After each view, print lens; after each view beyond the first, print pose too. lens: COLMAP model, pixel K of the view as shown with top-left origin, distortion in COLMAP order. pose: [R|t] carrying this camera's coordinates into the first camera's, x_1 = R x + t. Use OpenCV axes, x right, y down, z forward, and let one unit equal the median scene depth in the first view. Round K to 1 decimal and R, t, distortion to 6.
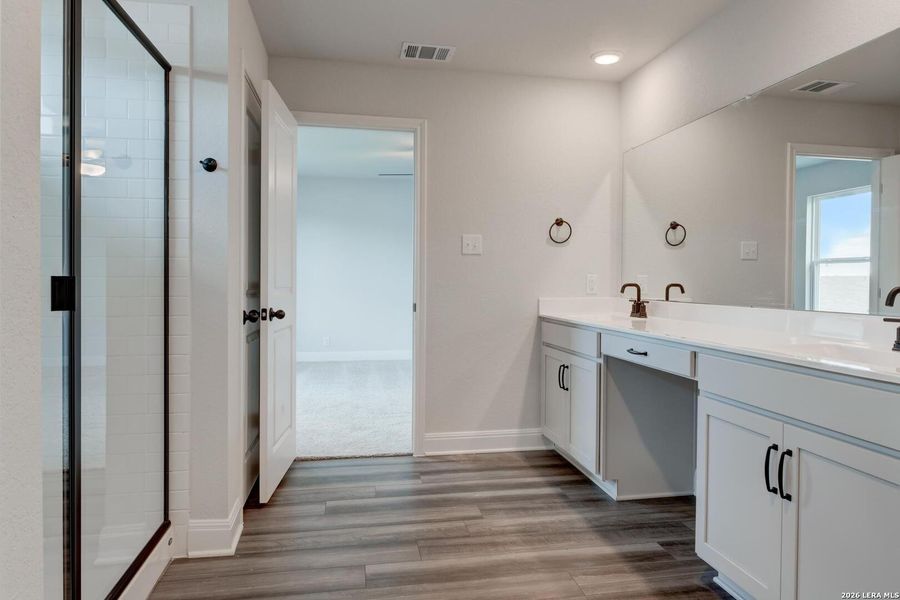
lens RADIAL K [[566.5, 0, 447.5], [0, 566.5, 296.9], [0, 0, 1]] dist [-0.006648, -0.000817]
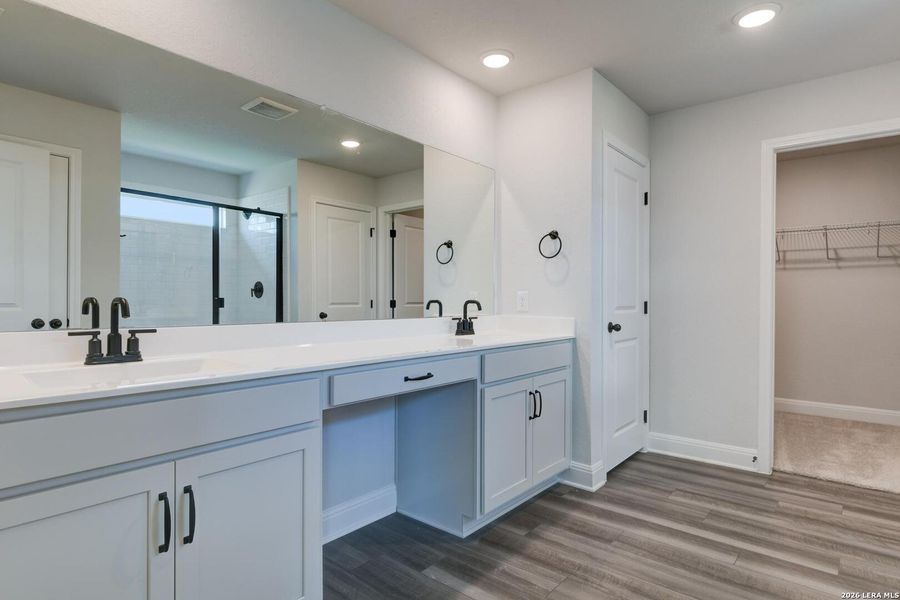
lens RADIAL K [[488.0, 0, 441.5], [0, 488.0, 303.8], [0, 0, 1]] dist [-0.006194, -0.003098]
pose [[-0.643343, -0.010882, 0.765500, -0.296077], [0.007334, 0.999765, 0.020376, -0.035982], [-0.765543, 0.018723, -0.643113, 1.606672]]
